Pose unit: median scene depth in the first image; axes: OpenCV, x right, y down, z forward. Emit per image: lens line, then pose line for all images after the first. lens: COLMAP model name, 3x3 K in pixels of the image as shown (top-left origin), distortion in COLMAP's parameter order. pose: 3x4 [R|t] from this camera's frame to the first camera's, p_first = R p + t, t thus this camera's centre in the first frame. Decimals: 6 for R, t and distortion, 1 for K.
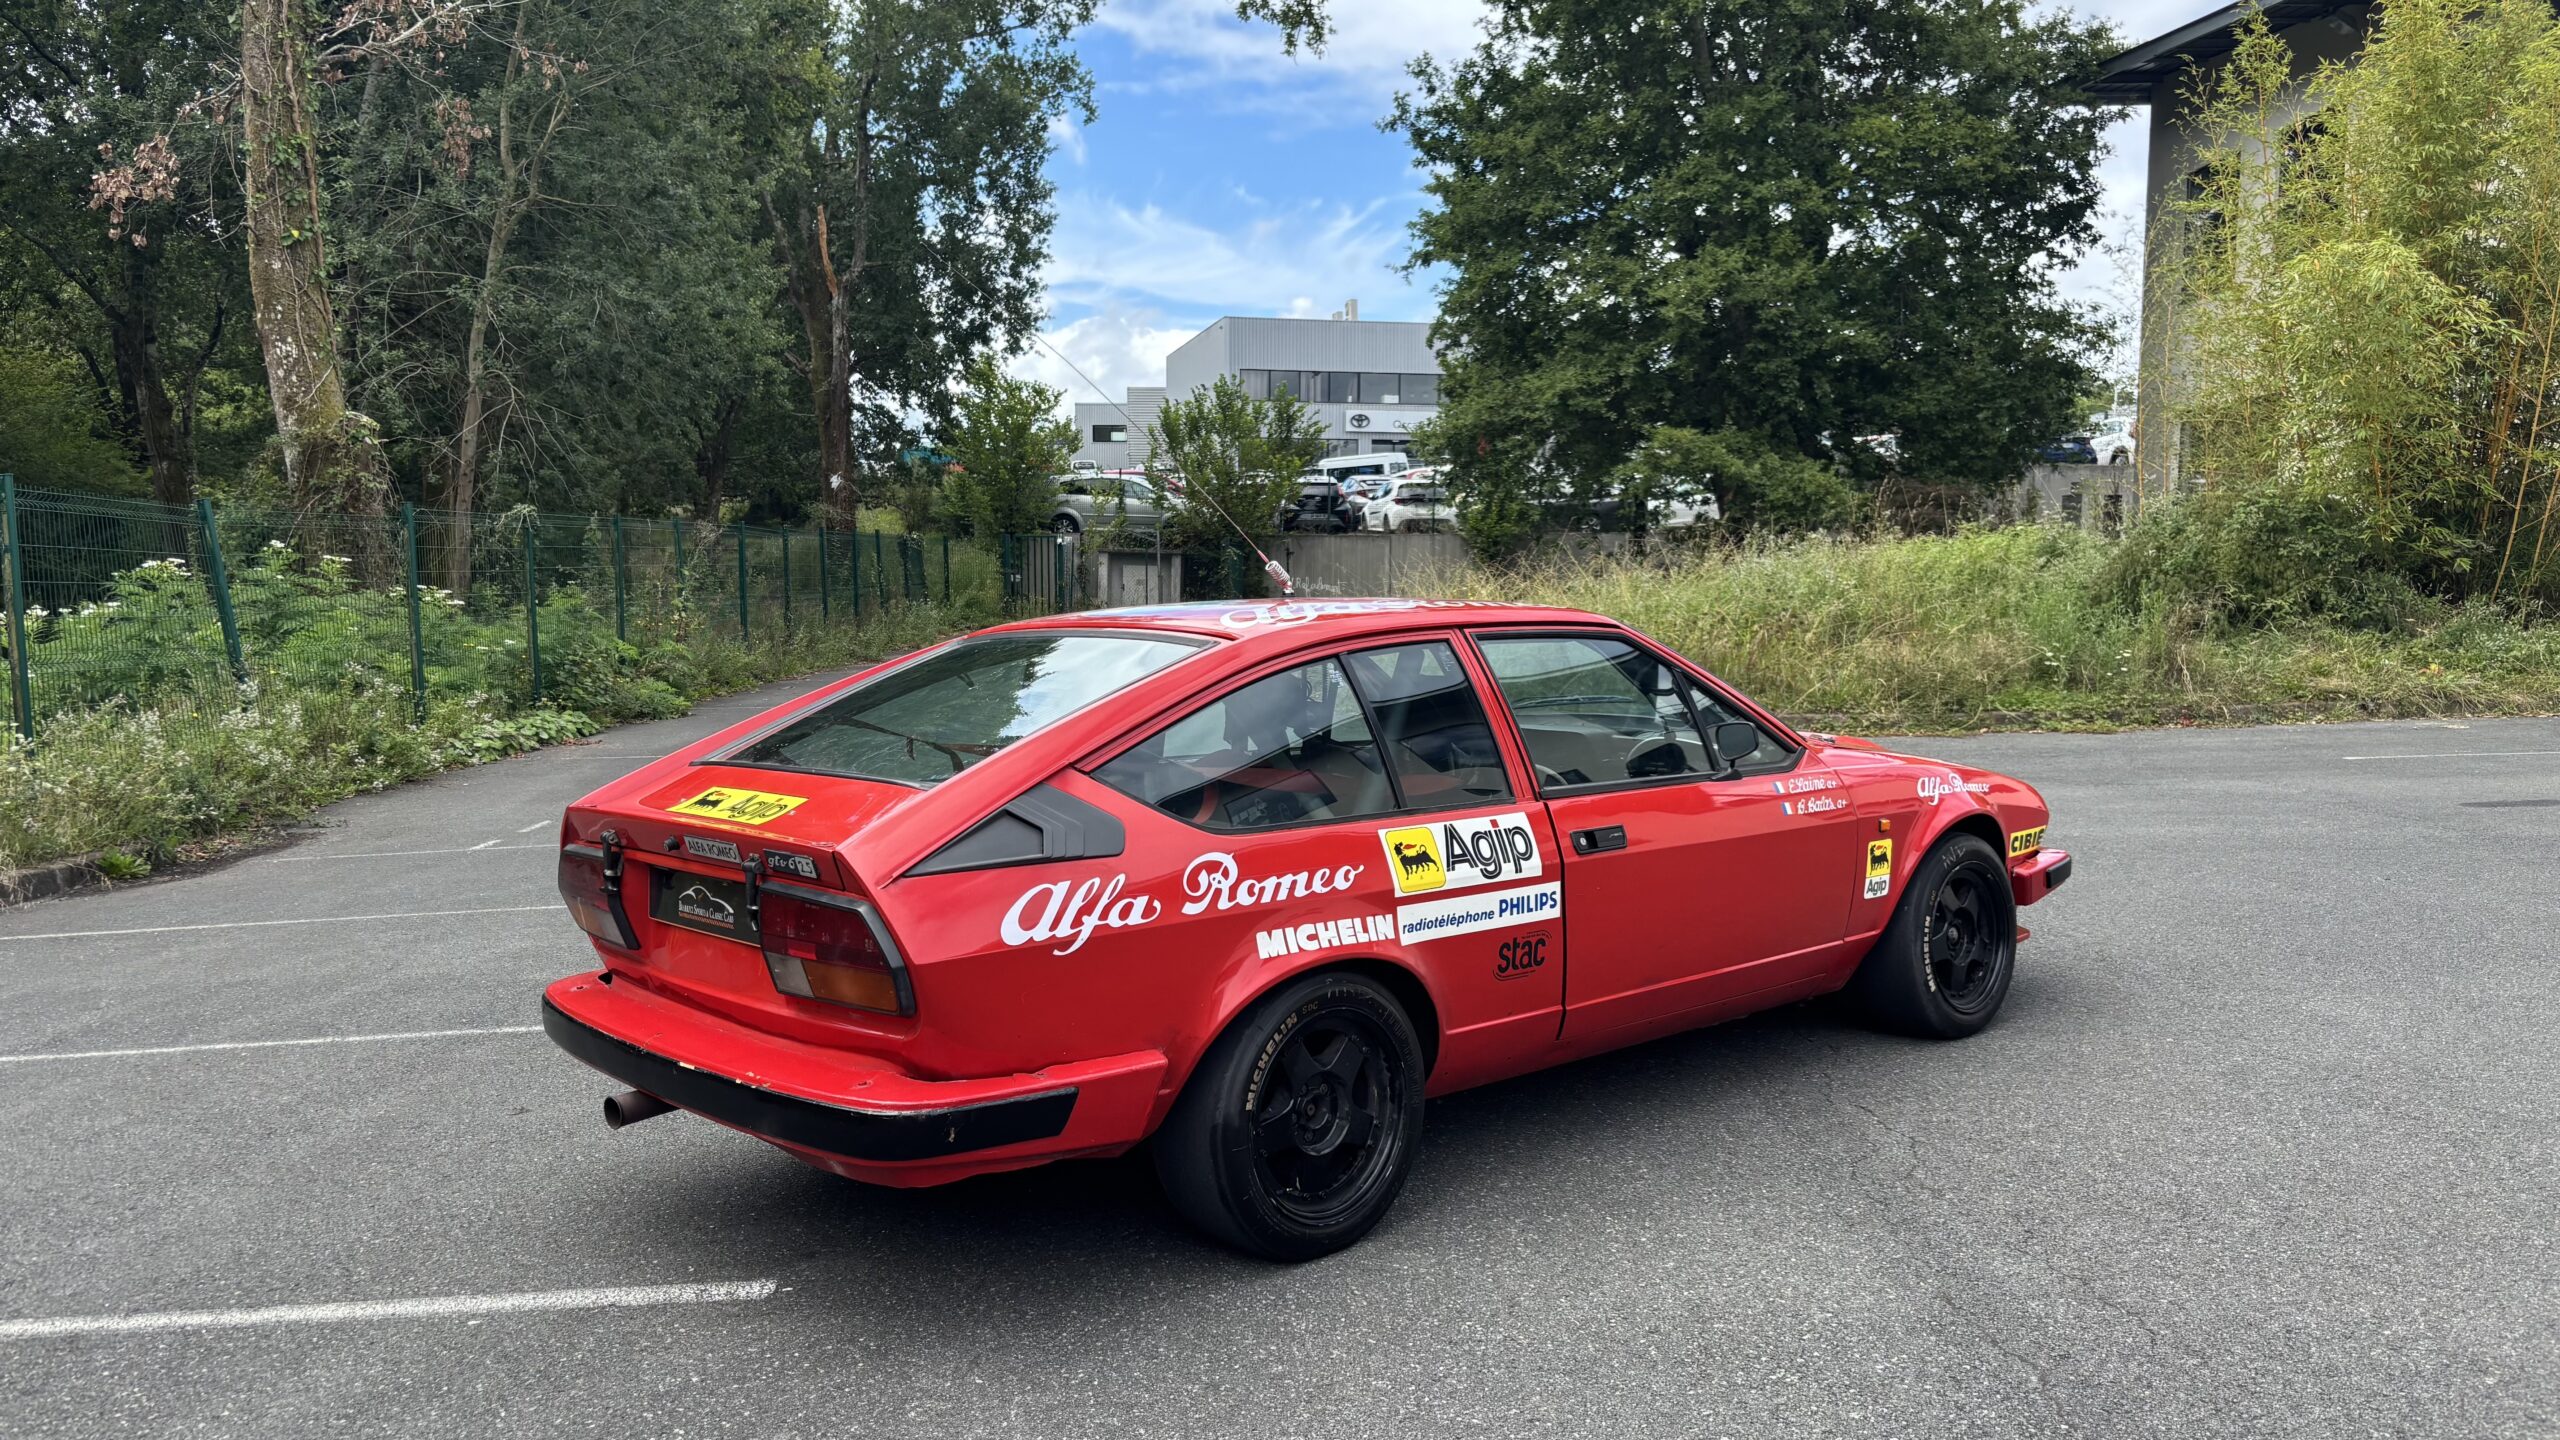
lens RADIAL K [[1971.8, 0, 1280.0], [0, 1971.8, 720.0], [0, 0, 1]] dist [0.062822, -0.104907]
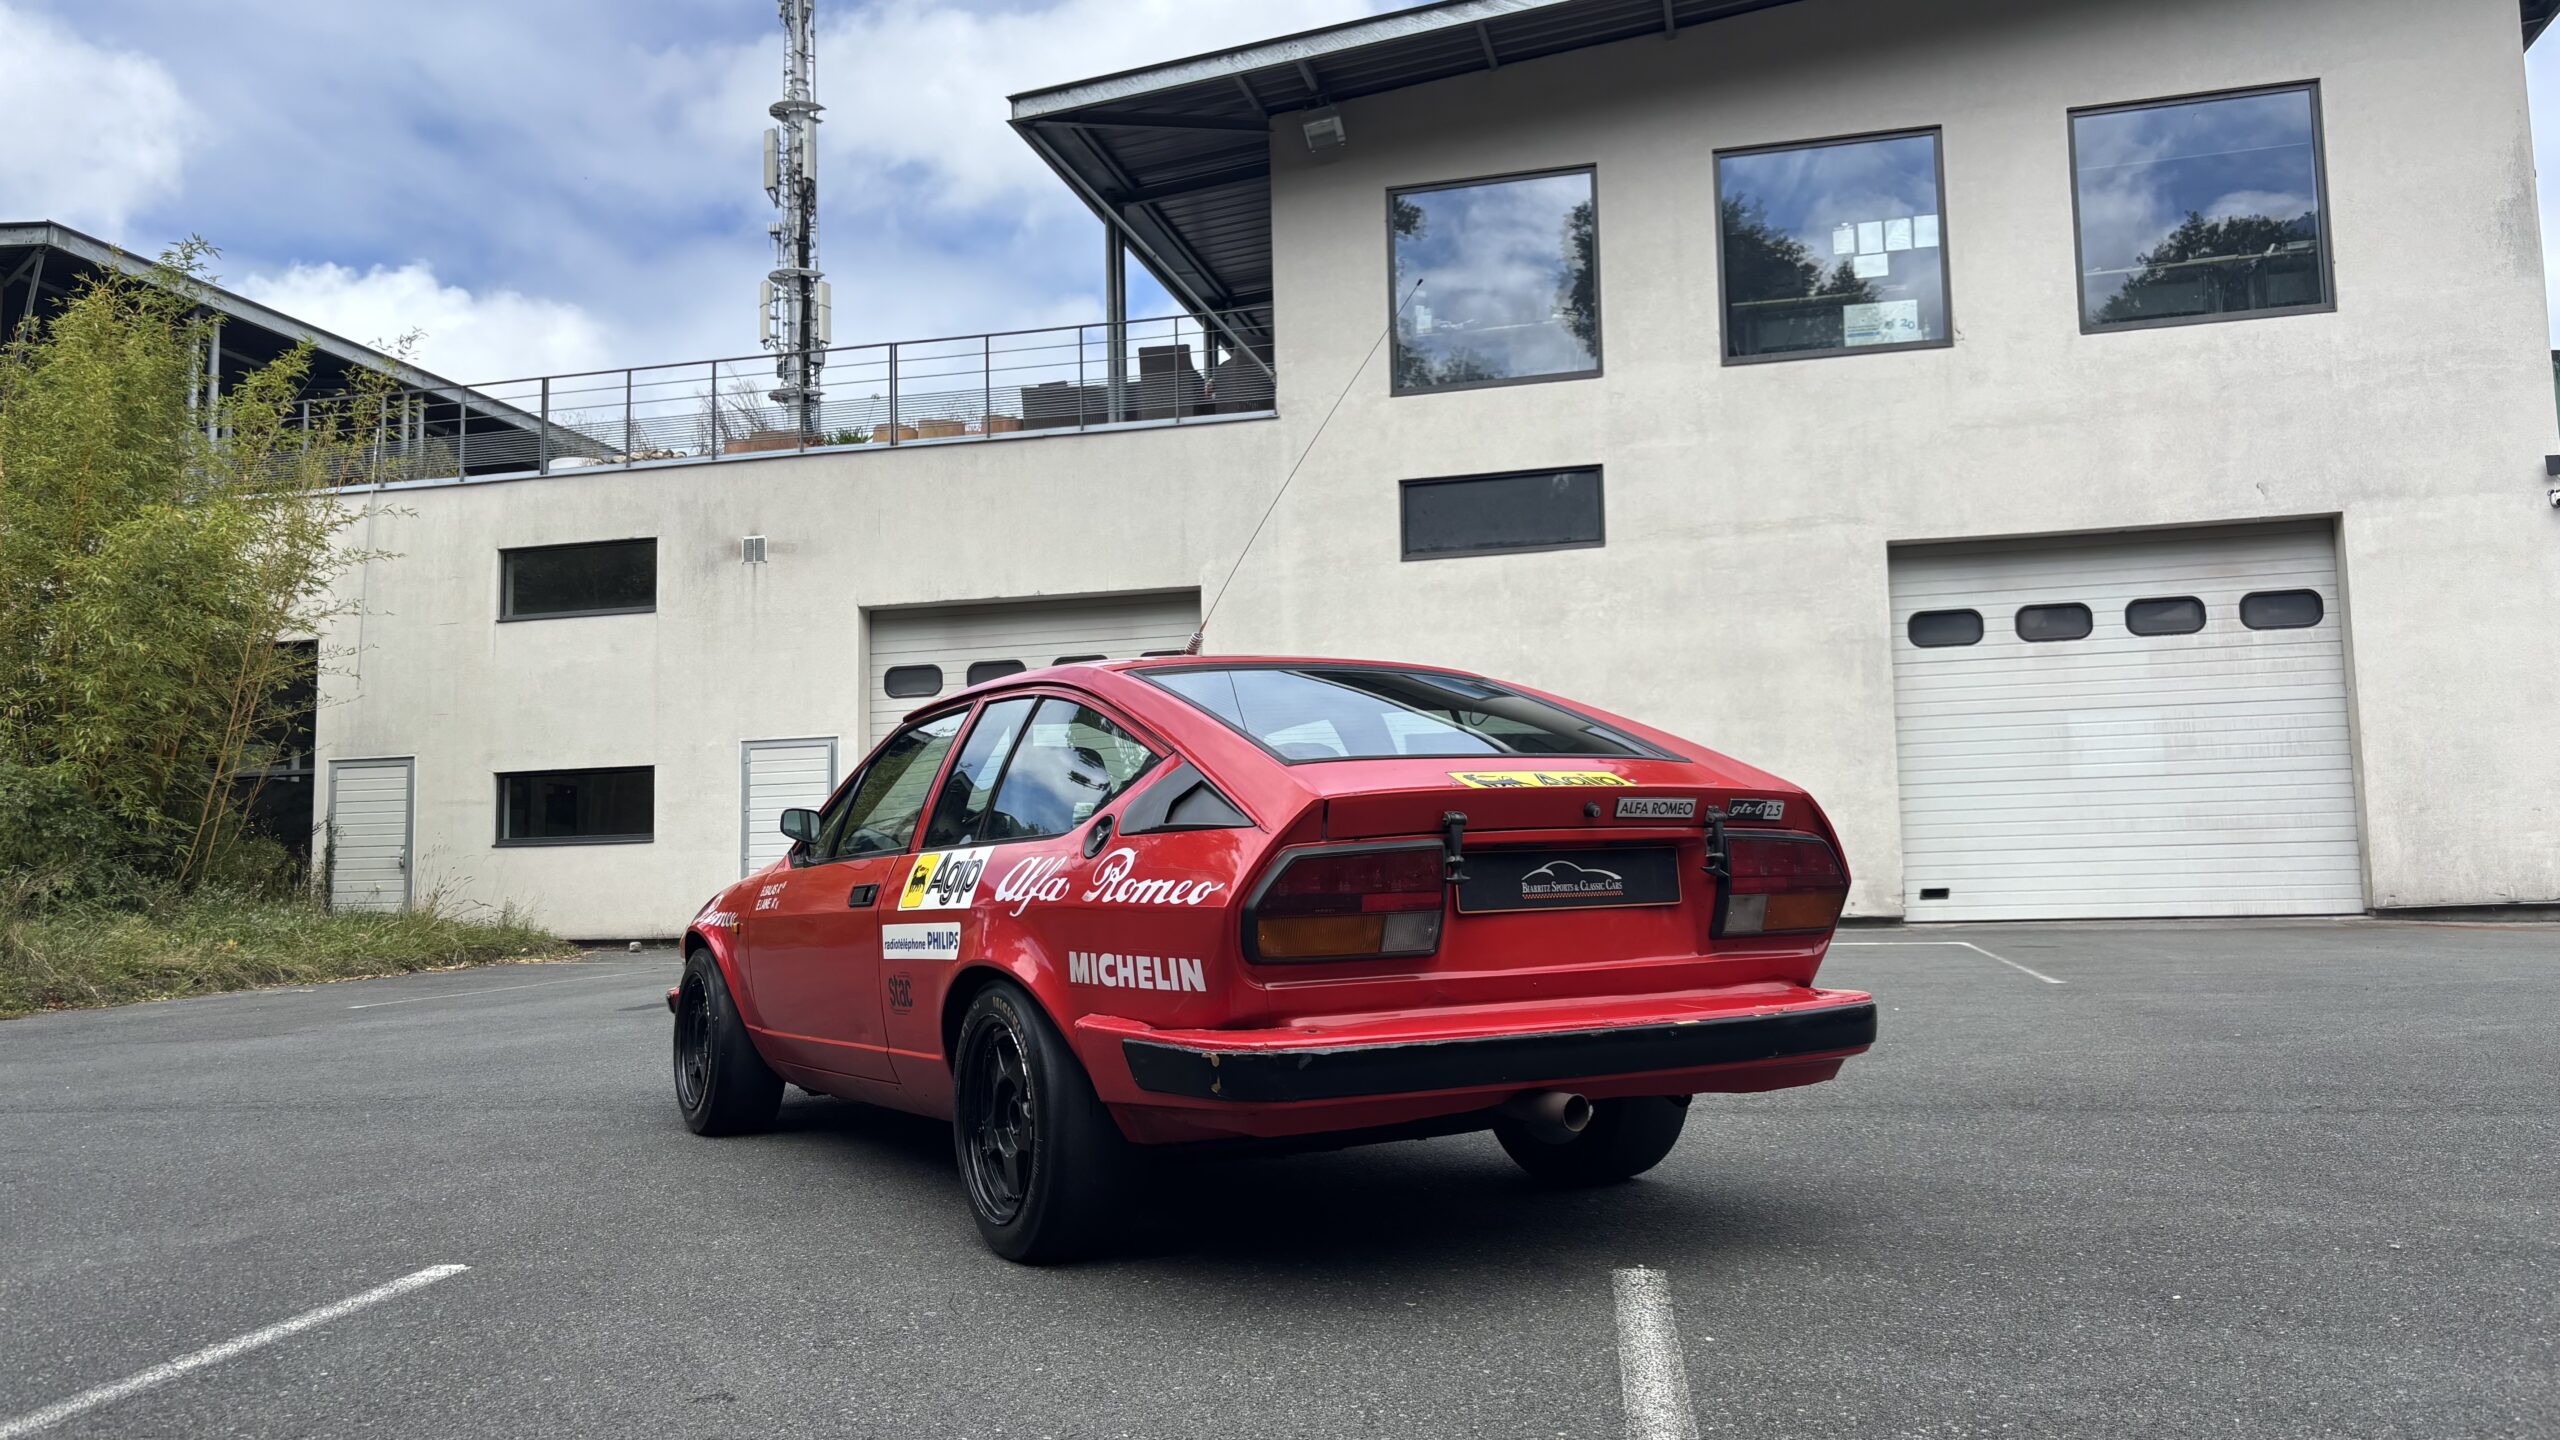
lens RADIAL K [[1964.4, 0, 1272.9], [0, 1964.4, 706.1], [0, 0, 1]] dist [0.069035, -0.104204]
pose [[0.224588, 0.100521, 0.969255, -0.135485], [0.090846, 0.988173, -0.123533, 0.012418], [-0.970210, 0.115797, 0.212799, 0.099527]]
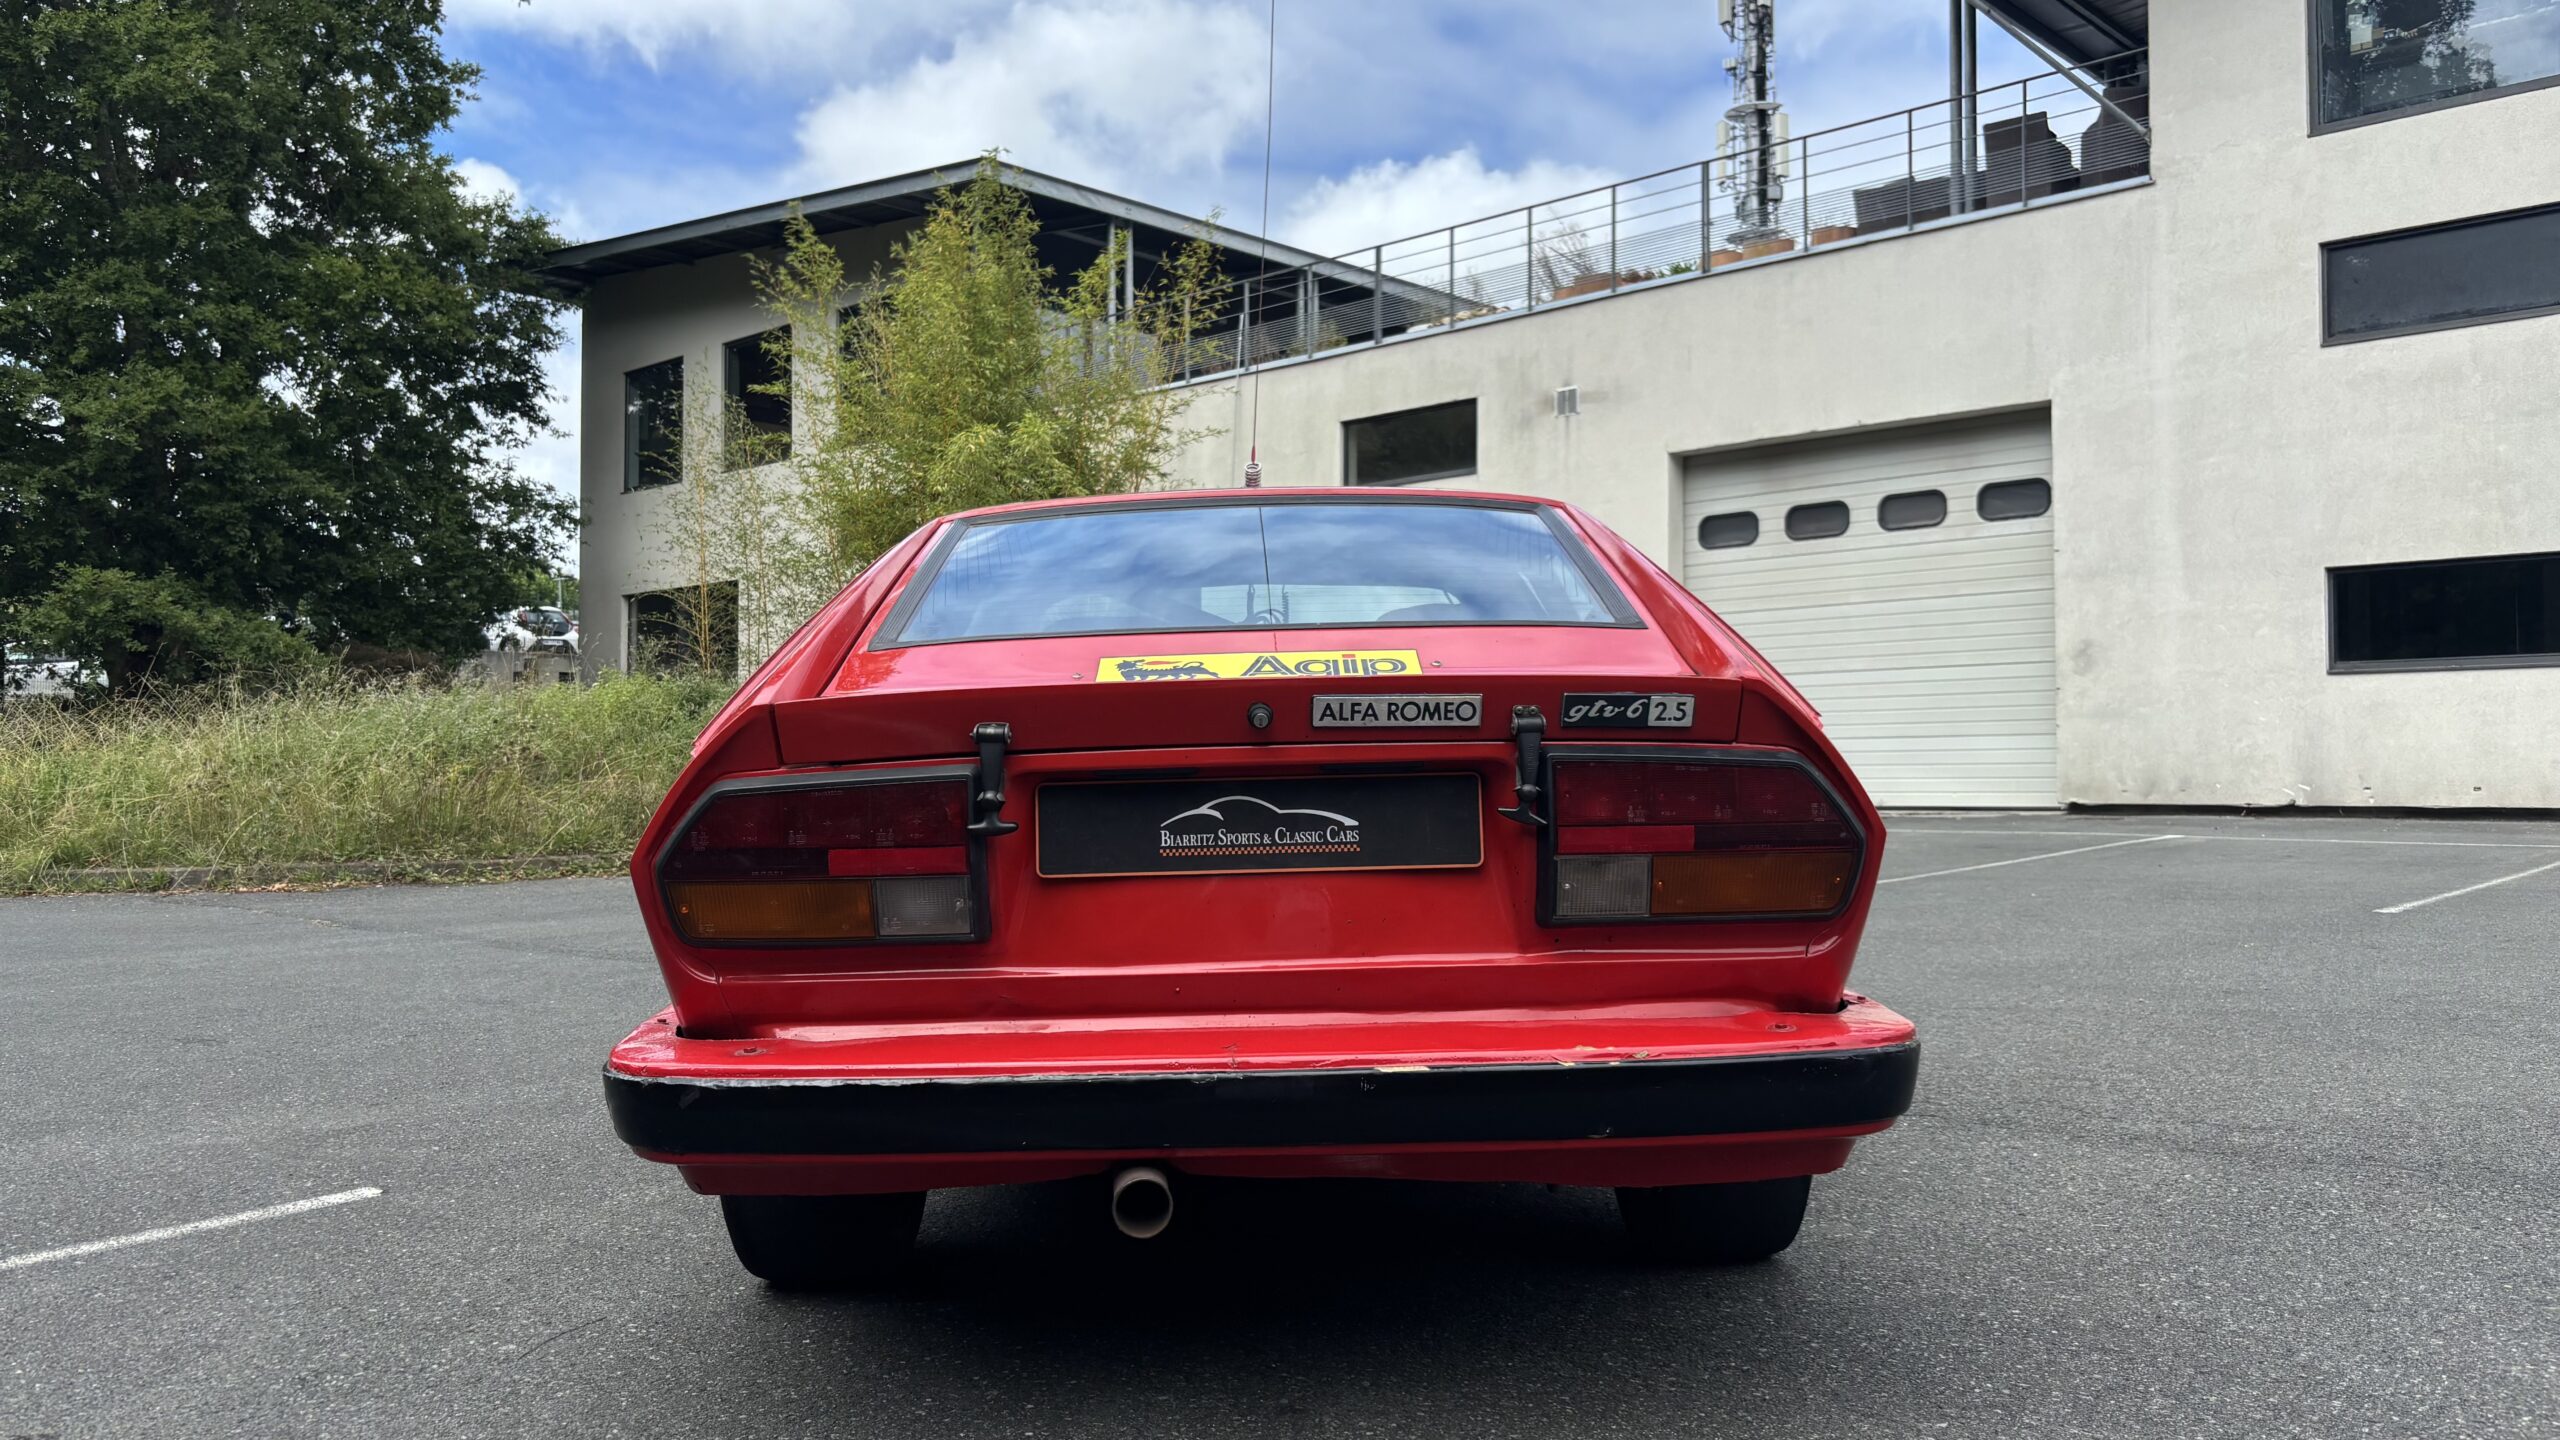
lens RADIAL K [[1970.8, 0, 1256.0], [0, 1970.8, 672.9], [0, 0, 1]] dist [0.076865, -0.071379]
pose [[0.675898, 0.039810, 0.735920, -0.078918], [0.056310, 0.992832, -0.105425, 0.011908], [-0.734841, 0.112696, 0.668811, 0.063564]]
